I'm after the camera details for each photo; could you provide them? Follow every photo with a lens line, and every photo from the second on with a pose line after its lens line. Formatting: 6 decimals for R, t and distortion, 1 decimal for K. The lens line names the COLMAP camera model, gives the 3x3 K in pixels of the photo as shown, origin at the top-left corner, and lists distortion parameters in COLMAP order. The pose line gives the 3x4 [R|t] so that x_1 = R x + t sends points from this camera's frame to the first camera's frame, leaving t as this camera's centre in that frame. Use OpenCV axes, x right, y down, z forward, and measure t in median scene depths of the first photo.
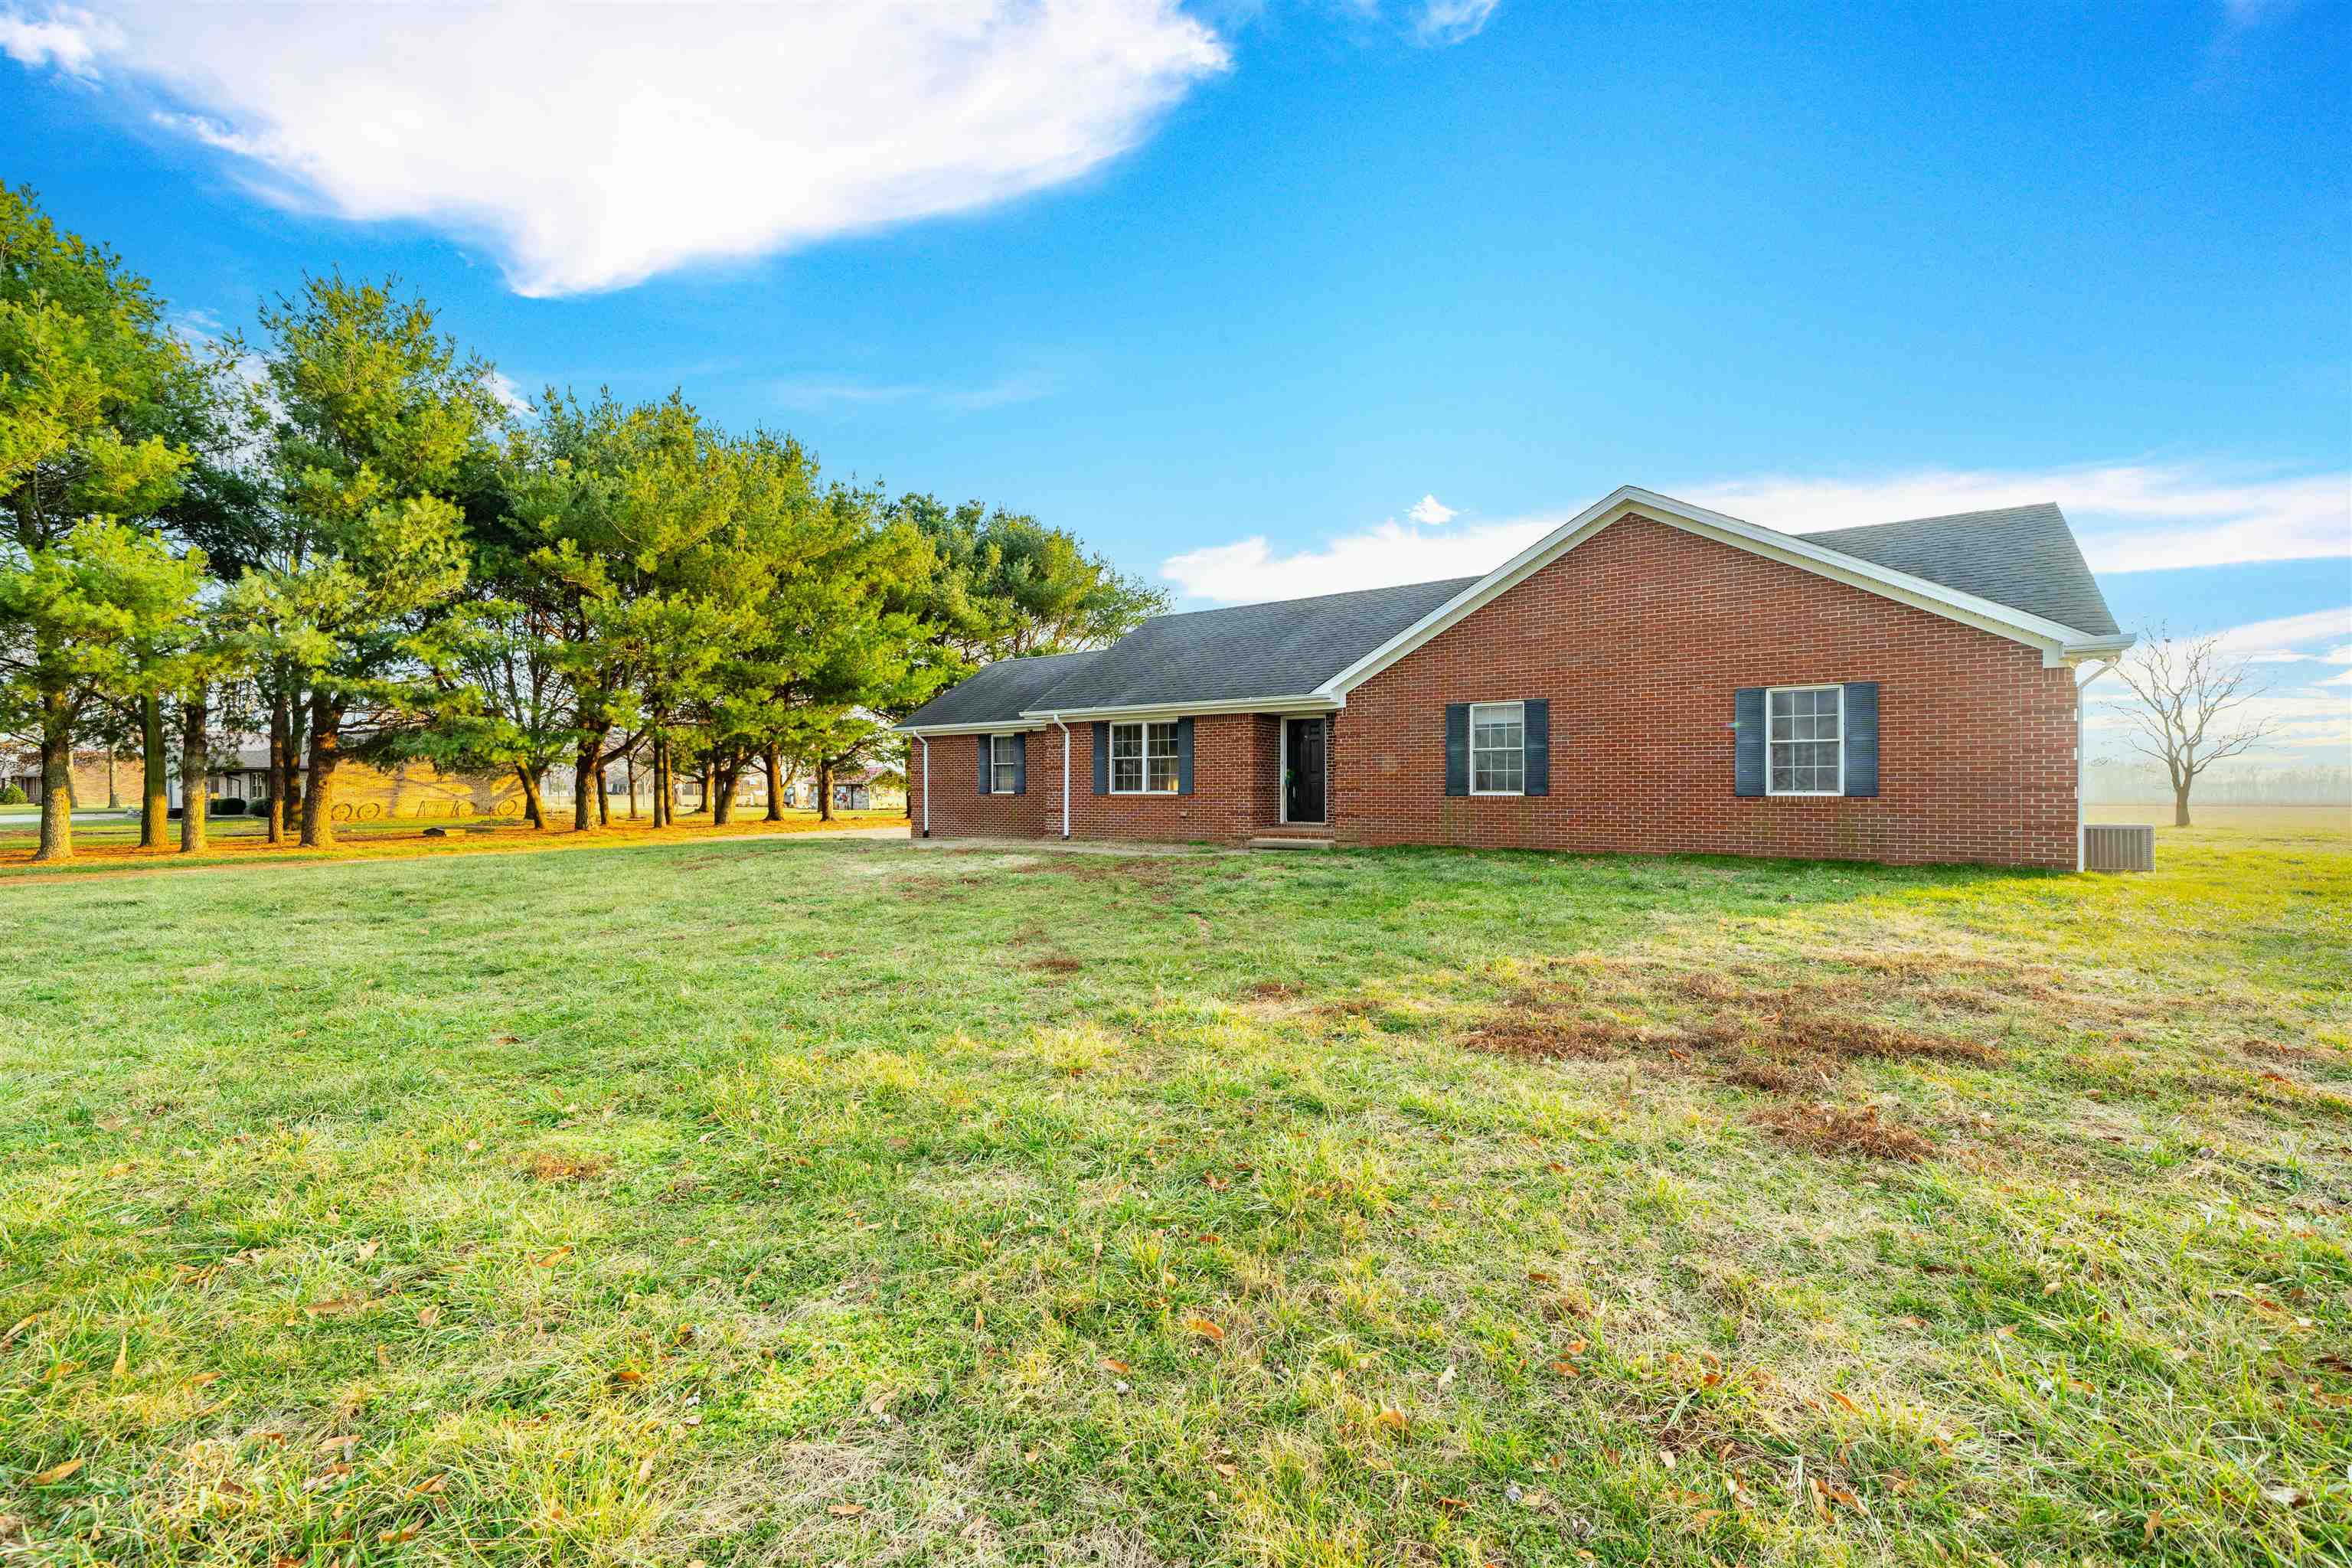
lens RADIAL K [[942.9, 0, 1189.1], [0, 942.9, 785.1], [0, 0, 1]] dist [0.000497, -0.000218]
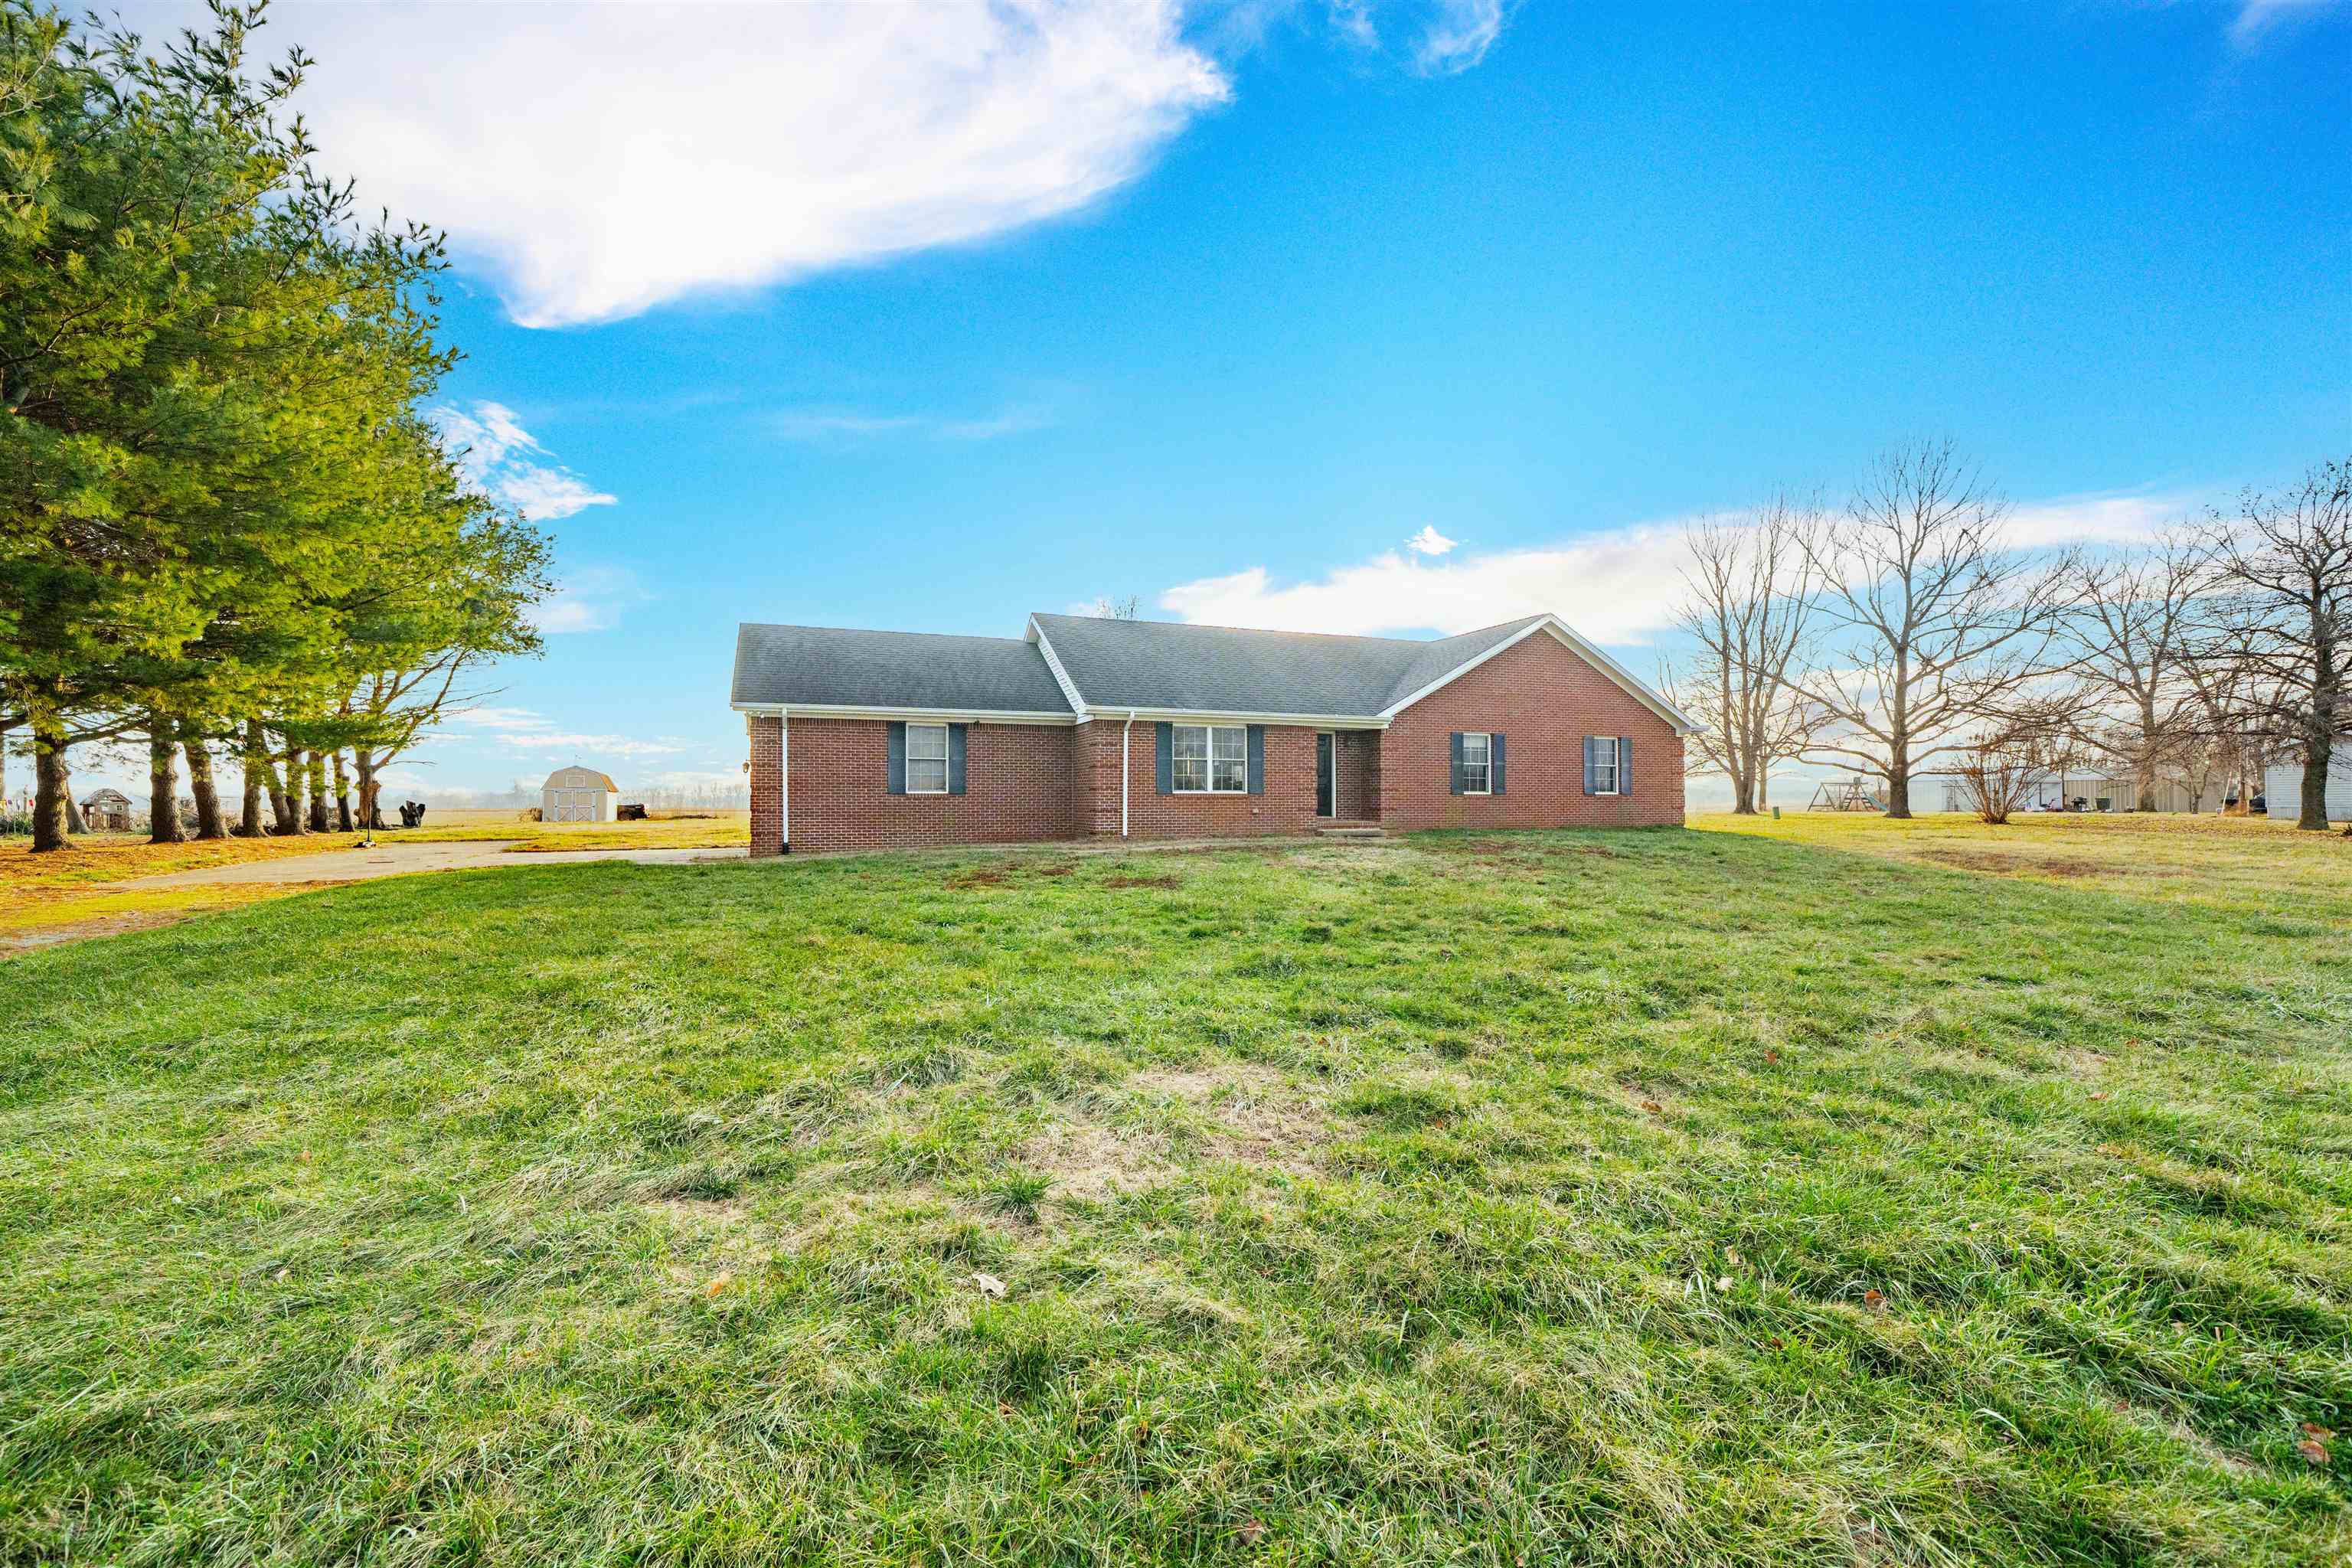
lens RADIAL K [[942.9, 0, 1189.1], [0, 942.9, 785.1], [0, 0, 1]] dist [0.000497, -0.000218]
pose [[0.566745, 0.012663, 0.823796, -0.990009], [-0.002380, 0.999903, -0.013732, 0.015200], [-0.823890, 0.005822, 0.566721, 0.429899]]
